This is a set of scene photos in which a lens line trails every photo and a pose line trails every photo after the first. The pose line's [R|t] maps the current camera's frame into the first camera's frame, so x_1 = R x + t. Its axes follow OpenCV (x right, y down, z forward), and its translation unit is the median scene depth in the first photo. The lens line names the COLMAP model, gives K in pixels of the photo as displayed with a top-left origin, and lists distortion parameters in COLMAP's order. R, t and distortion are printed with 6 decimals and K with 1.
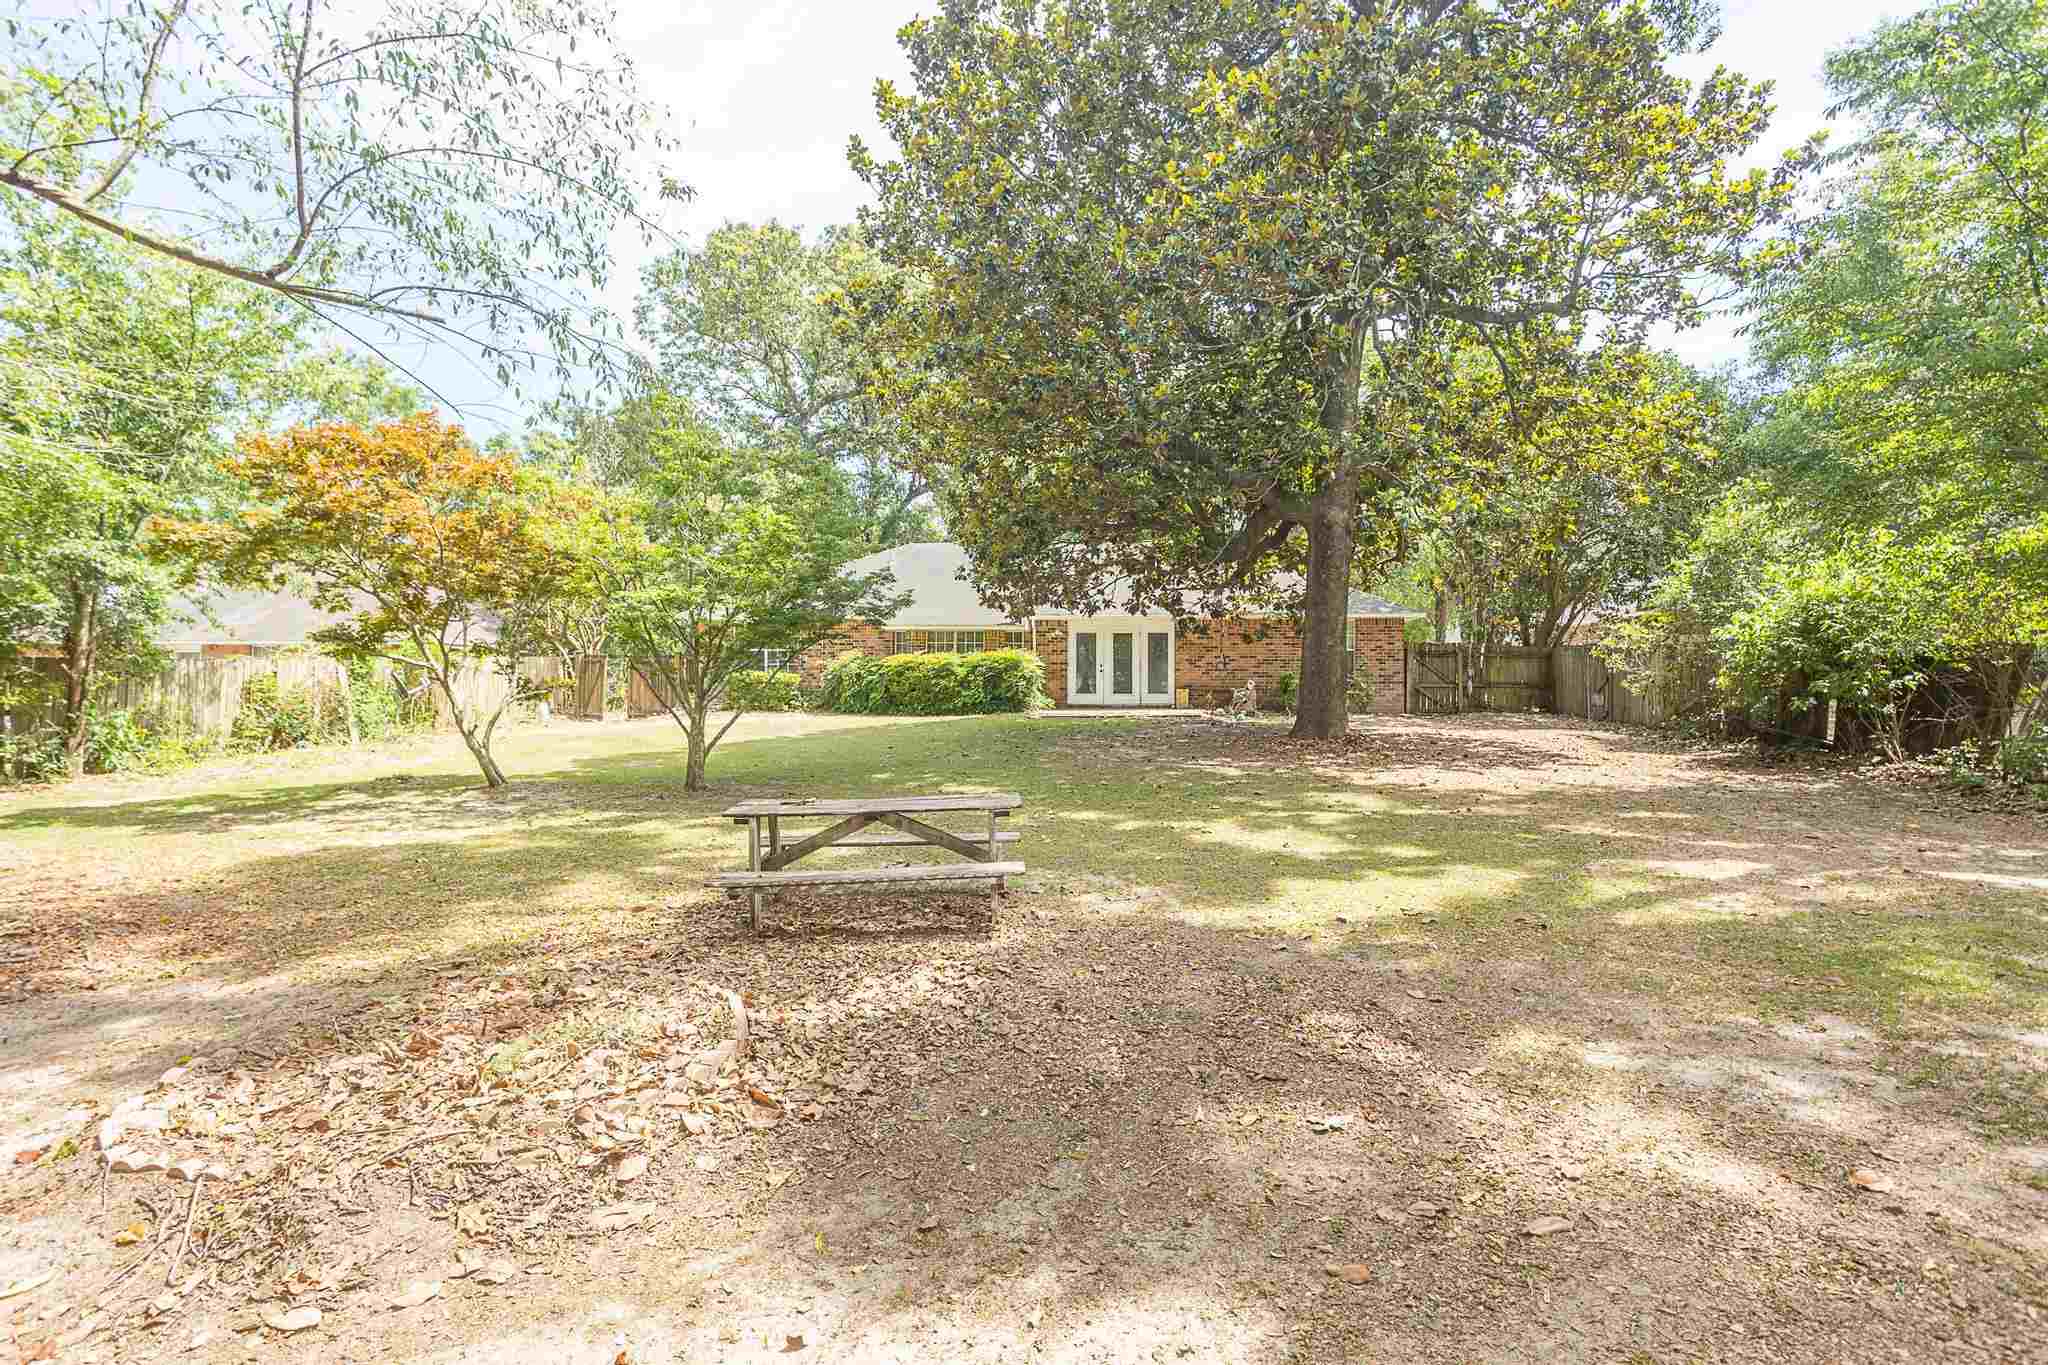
lens RADIAL K [[980.9, 0, 1016.4], [0, 980.9, 659.1], [0, 0, 1]] dist [-0.043068, 0.029190]
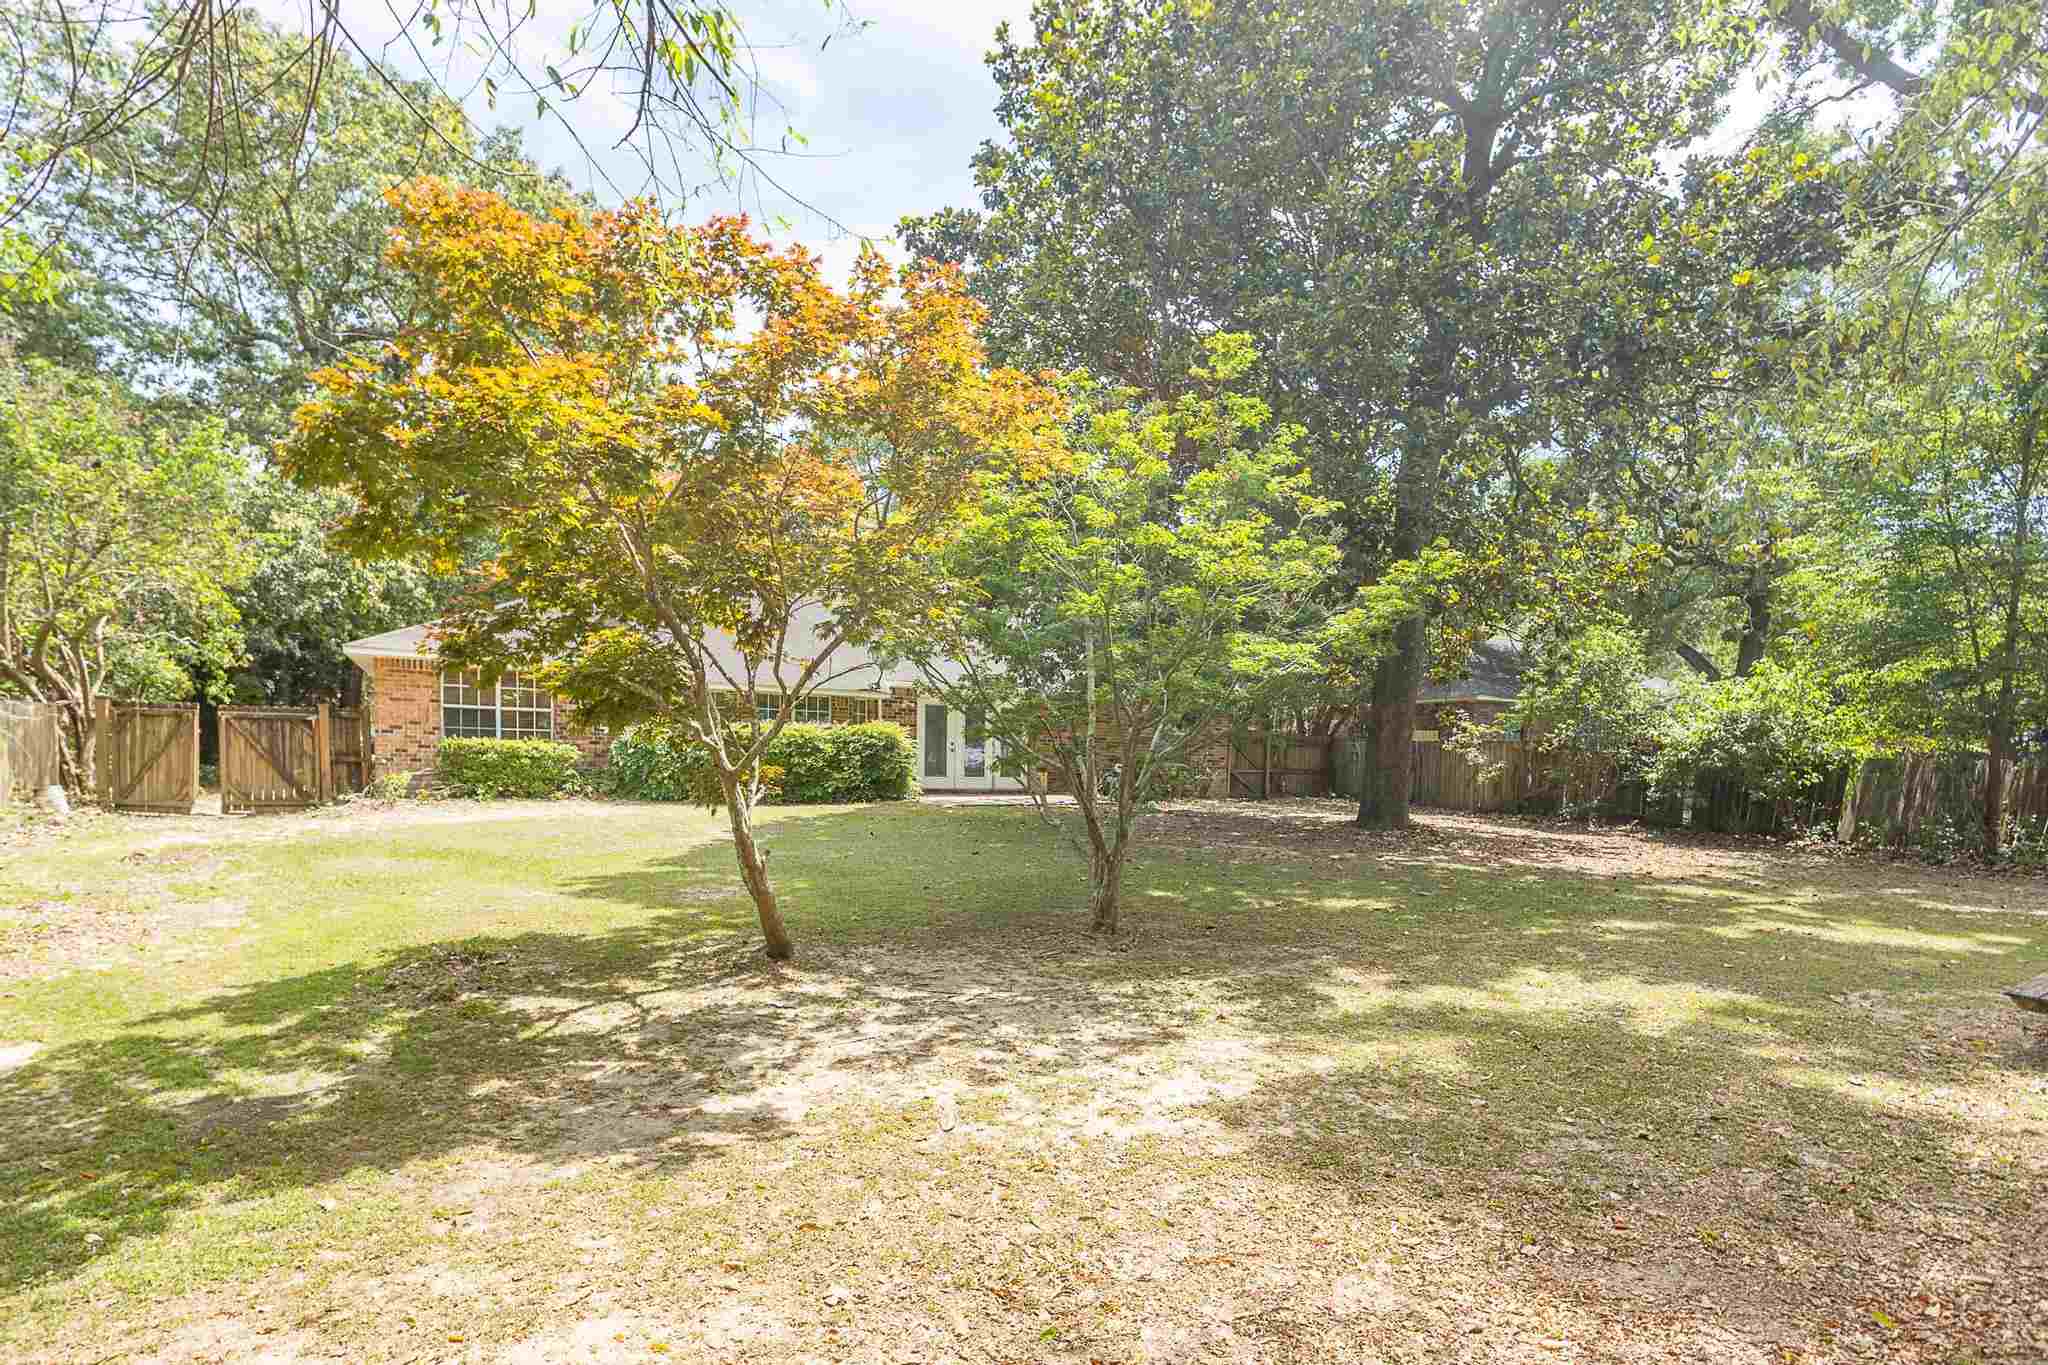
lens RADIAL K [[984.7, 0, 1024.0], [0, 984.7, 682.5], [0, 0, 1]] dist [-0.027048, 0.000047]
pose [[0.831304, 0.059443, 0.552630, -0.365248], [-0.032341, 0.997753, -0.058673, 0.001183], [-0.554876, 0.030903, 0.831359, 0.241812]]
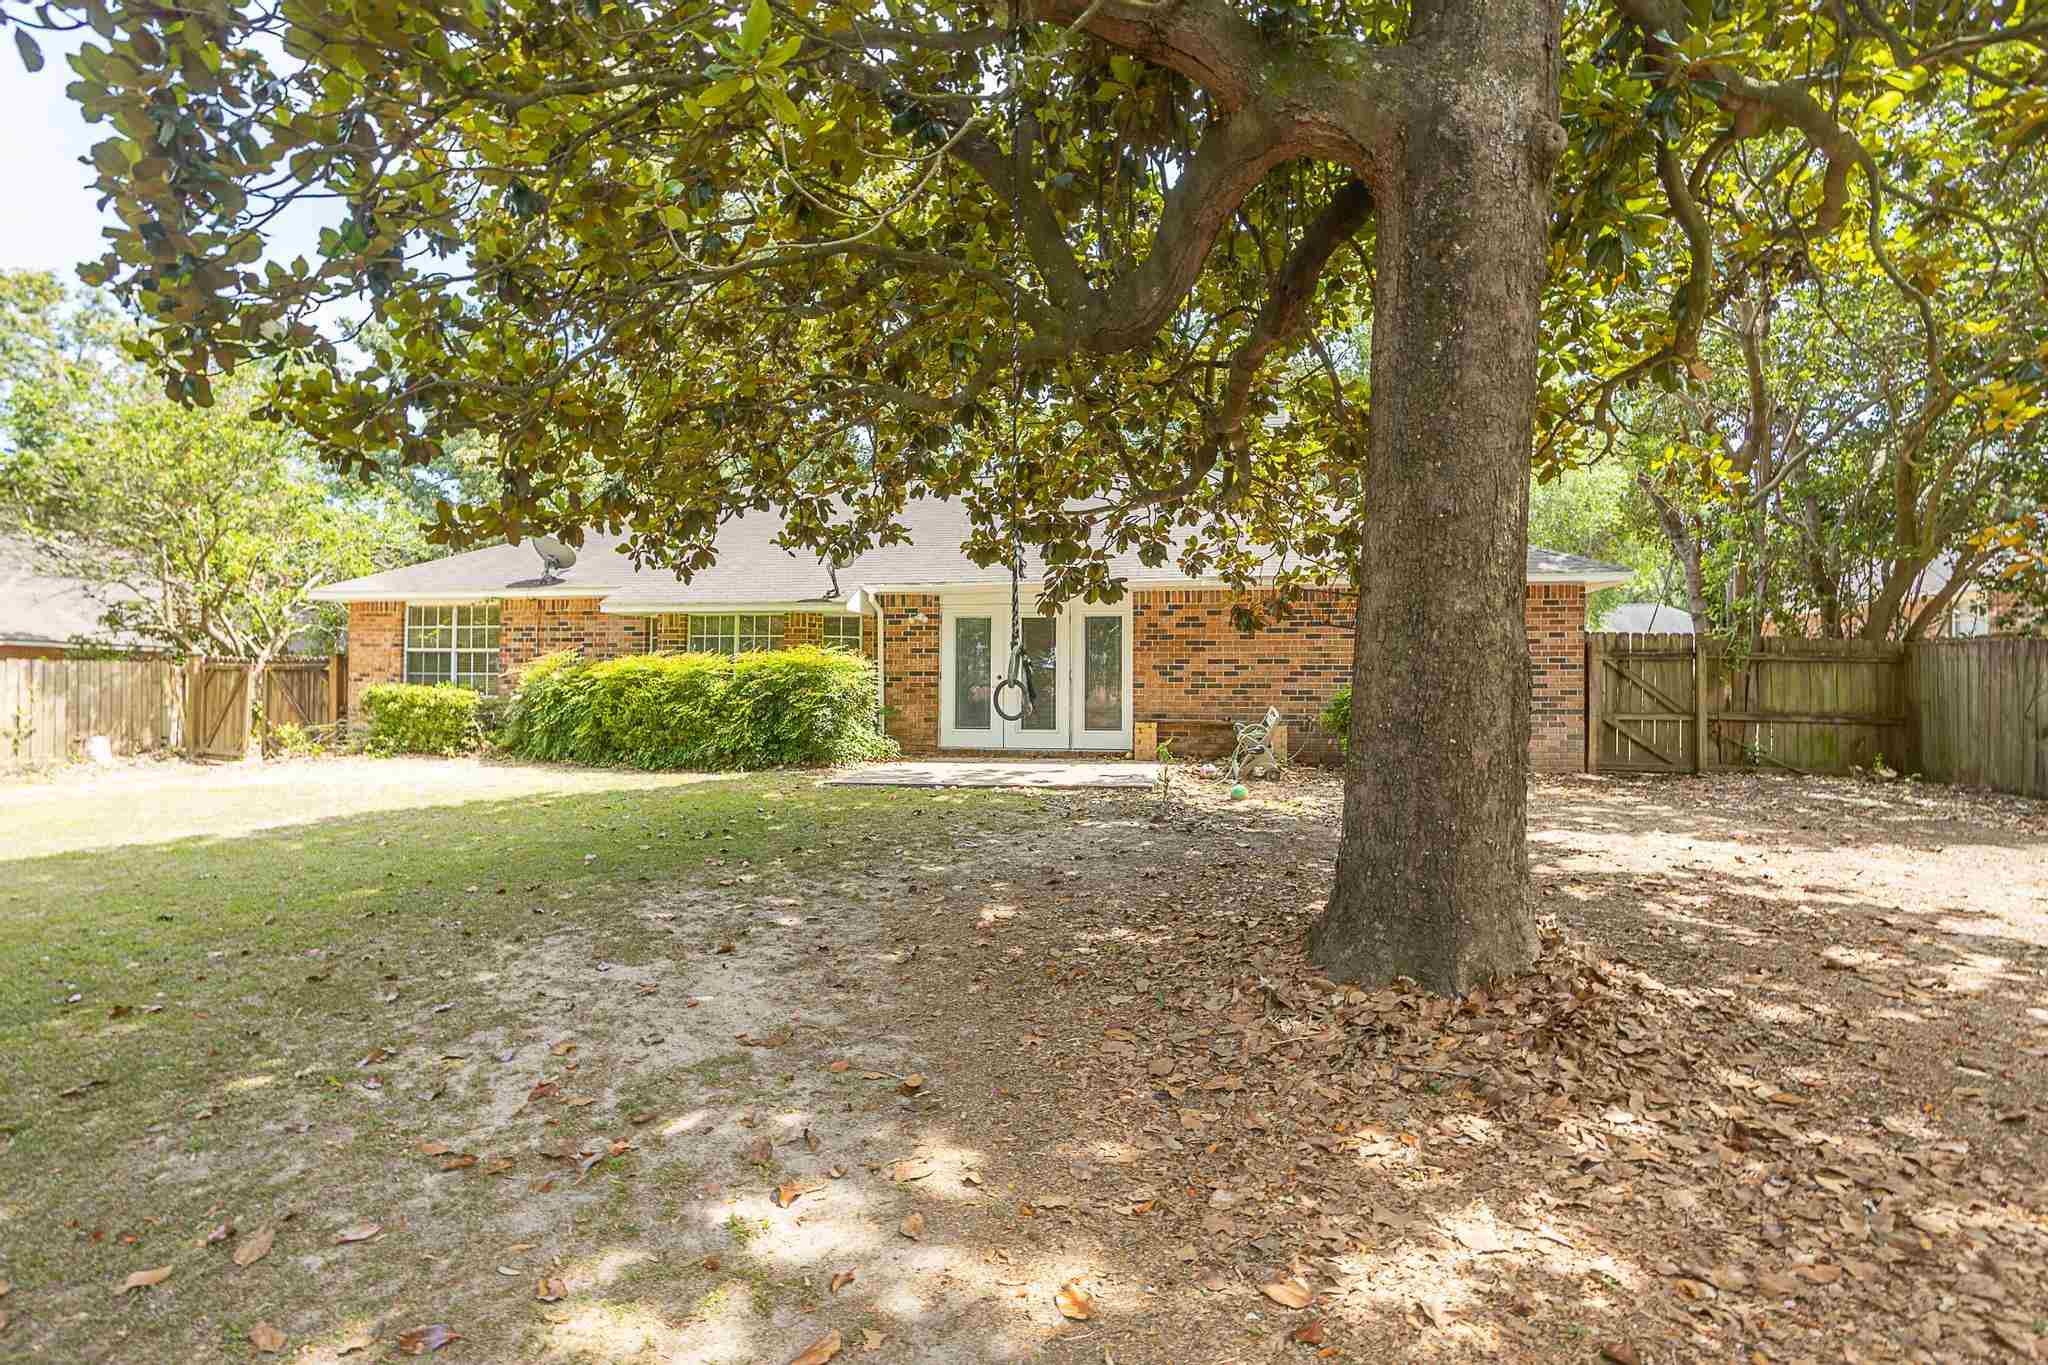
lens RADIAL K [[980.9, 0, 1016.4], [0, 980.9, 659.1], [0, 0, 1]] dist [-0.043068, 0.029190]
pose [[0.994368, -0.000848, -0.105977, 0.160644], [0.000530, 0.999995, -0.003031, -0.001951], [0.105980, 0.002958, 0.994364, 0.479525]]
